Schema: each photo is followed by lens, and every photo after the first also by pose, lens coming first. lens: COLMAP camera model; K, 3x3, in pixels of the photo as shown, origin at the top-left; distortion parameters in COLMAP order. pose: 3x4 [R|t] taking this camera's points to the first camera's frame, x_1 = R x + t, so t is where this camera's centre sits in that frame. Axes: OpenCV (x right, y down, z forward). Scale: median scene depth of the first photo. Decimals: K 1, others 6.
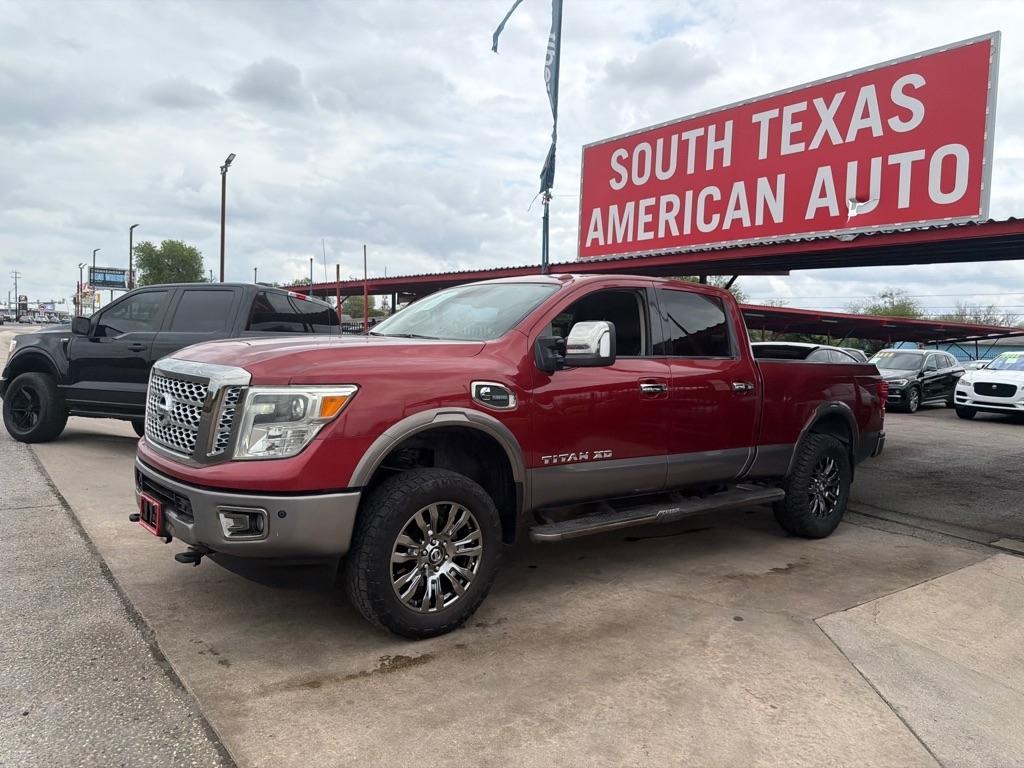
lens RADIAL K [[725.3, 0, 511.1], [0, 725.3, 379.5], [0, 0, 1]] dist [0.034258, -0.043957]
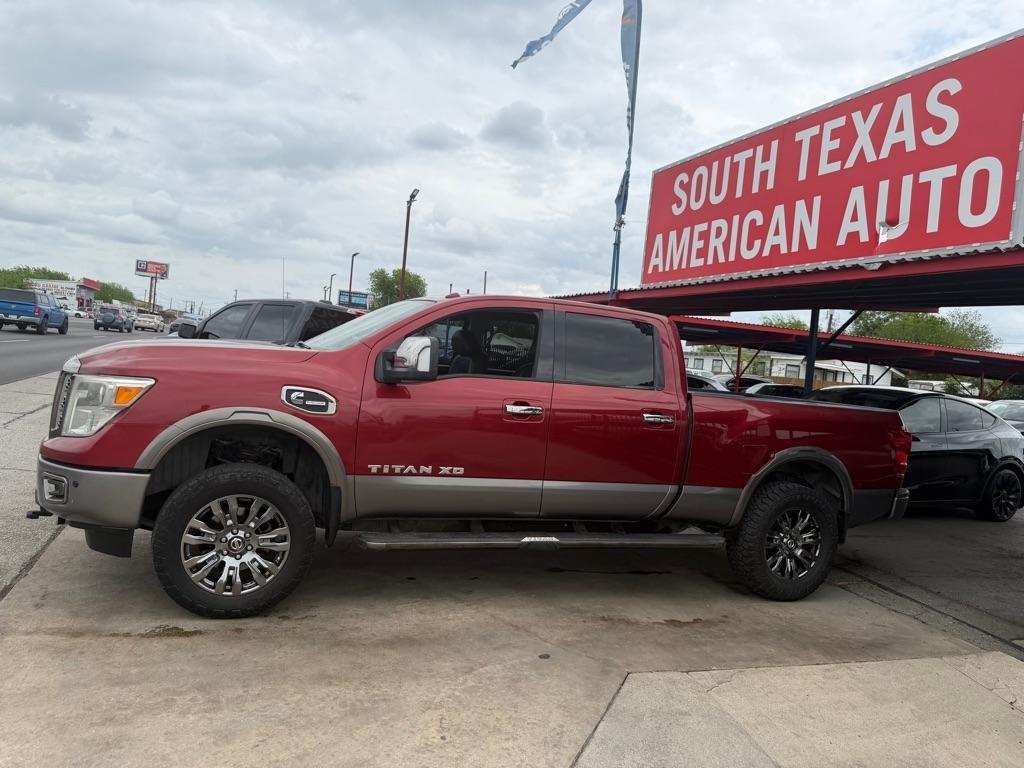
lens RADIAL K [[725.4, 0, 502.9], [0, 725.4, 373.6], [0, 0, 1]] dist [0.021281, -0.023500]
pose [[0.951961, 0.059594, -0.300364, 0.333142], [-0.074104, 0.996559, -0.037139, 0.000753], [0.297117, 0.057613, 0.953101, 0.040347]]
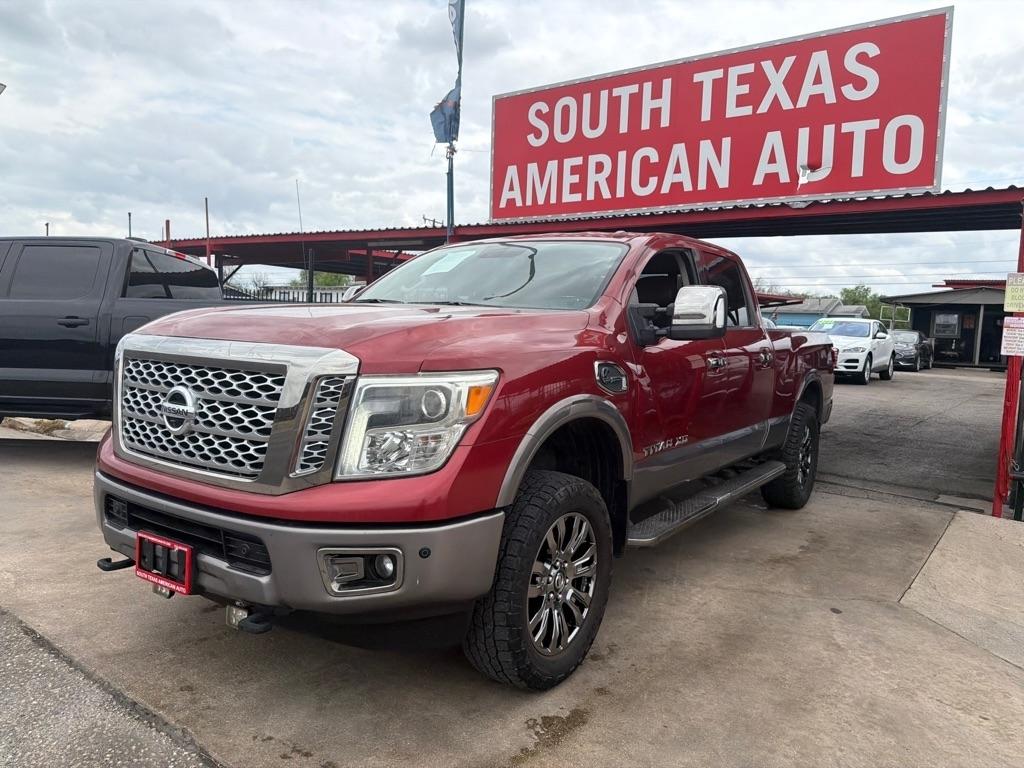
lens RADIAL K [[725.3, 0, 511.1], [0, 725.3, 379.5], [0, 0, 1]] dist [0.034258, -0.043957]
pose [[0.963807, -0.027801, 0.265146, -0.205419], [0.016556, 0.998870, 0.044555, -0.007912], [-0.266085, -0.038553, 0.963178, 0.147508]]
